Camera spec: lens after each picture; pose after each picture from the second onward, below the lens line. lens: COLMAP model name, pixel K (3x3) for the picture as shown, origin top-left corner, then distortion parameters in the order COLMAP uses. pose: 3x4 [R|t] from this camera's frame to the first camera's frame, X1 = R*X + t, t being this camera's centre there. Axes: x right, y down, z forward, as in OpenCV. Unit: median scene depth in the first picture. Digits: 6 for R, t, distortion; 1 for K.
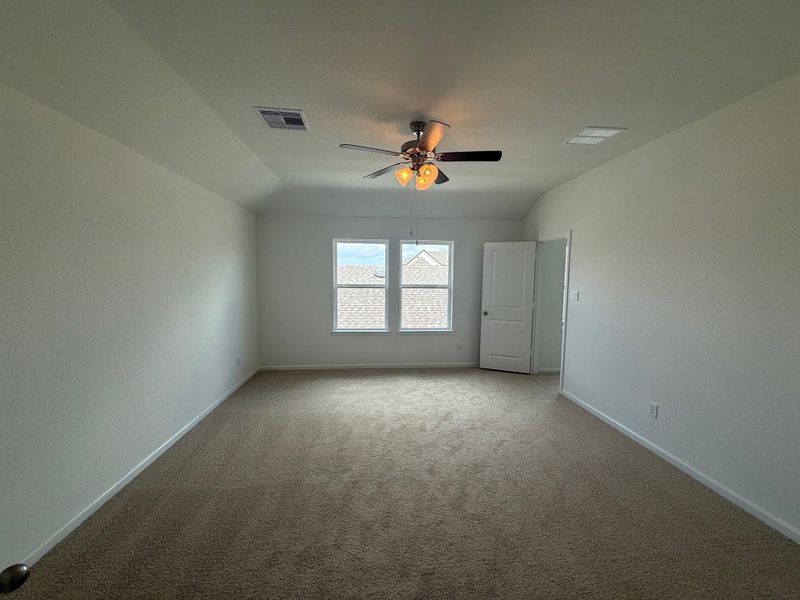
lens RADIAL K [[322.9, 0, 400.0], [0, 322.9, 300.0], [0, 0, 1]] dist [-0.000794, -0.000114]
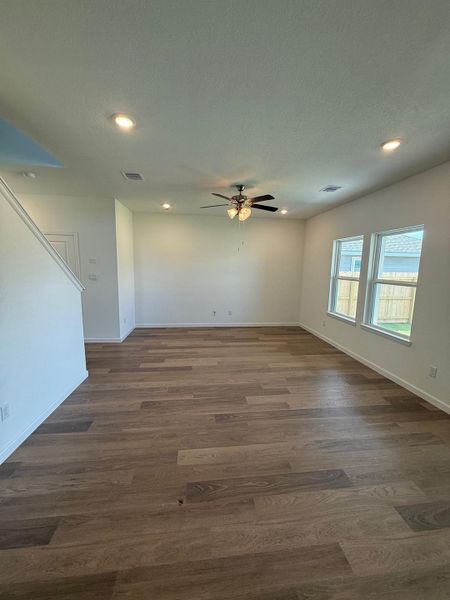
lens RADIAL K [[239.7, 0, 225.0], [0, 239.7, 300.0], [0, 0, 1]] dist [0.002207, 0.000291]
pose [[0.071881, 0.128325, -0.989124, 0.702936], [-0.094608, 0.988095, 0.121316, -0.031489], [0.992916, 0.084859, 0.083166, 0.500501]]
